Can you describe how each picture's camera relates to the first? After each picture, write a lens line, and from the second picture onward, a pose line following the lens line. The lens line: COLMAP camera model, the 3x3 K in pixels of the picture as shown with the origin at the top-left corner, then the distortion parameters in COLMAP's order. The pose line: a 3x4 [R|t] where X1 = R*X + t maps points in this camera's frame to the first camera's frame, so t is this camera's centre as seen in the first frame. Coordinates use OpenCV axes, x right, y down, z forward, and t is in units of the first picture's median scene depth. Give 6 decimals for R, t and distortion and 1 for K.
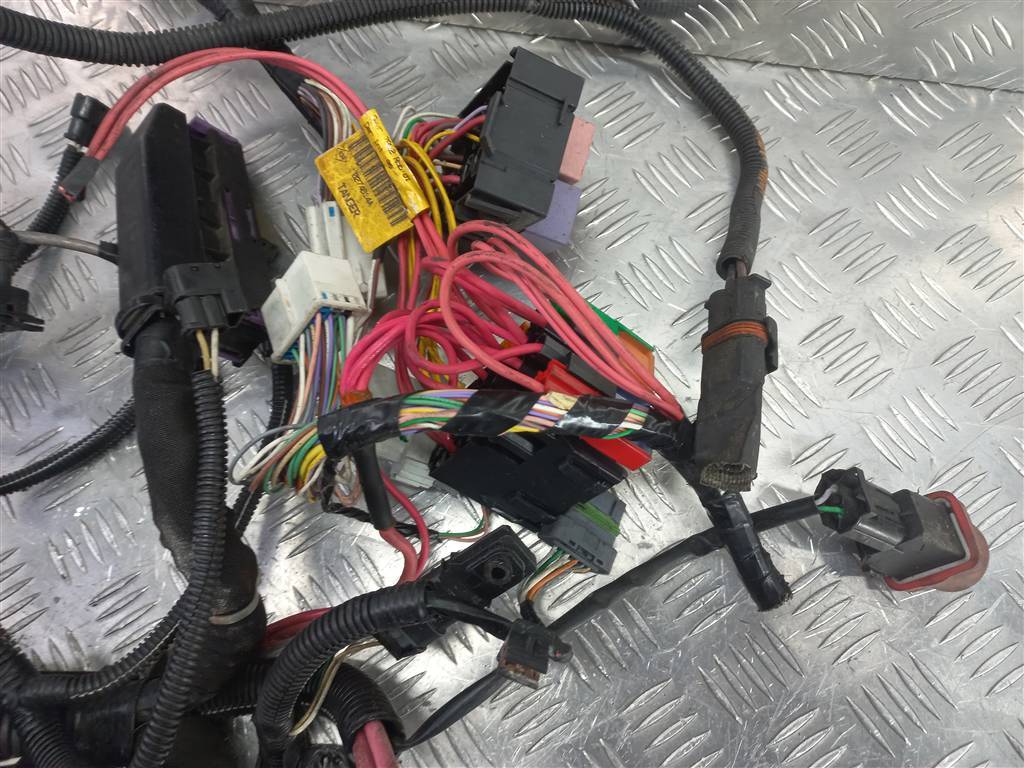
lens RADIAL K [[739.6, 0, 508.8], [0, 739.6, 384.9], [0, 0, 1]] dist [-0.004896, -0.000732]
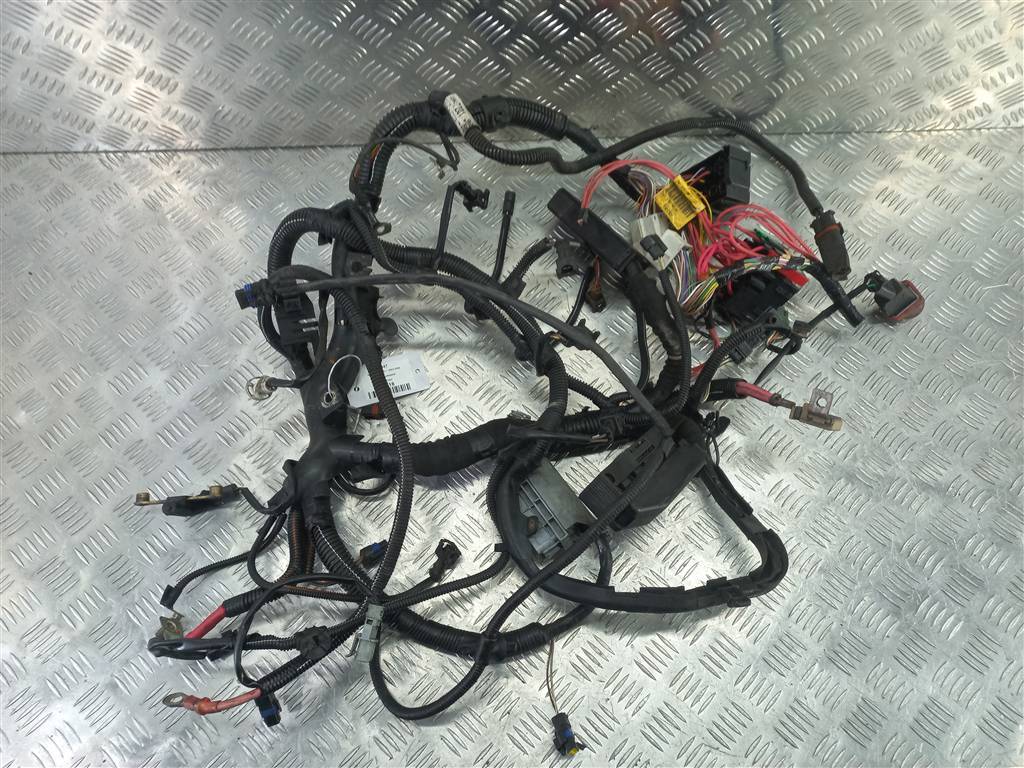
lens RADIAL K [[739.6, 0, 514.7], [0, 739.6, 382.7], [0, 0, 1]] dist [-0.004896, -0.000732]
pose [[0.974134, -0.182799, 0.132845, -1.262833], [0.192190, 0.979423, -0.061586, 0.414271], [-0.118854, 0.085525, 0.989222, -1.513359]]
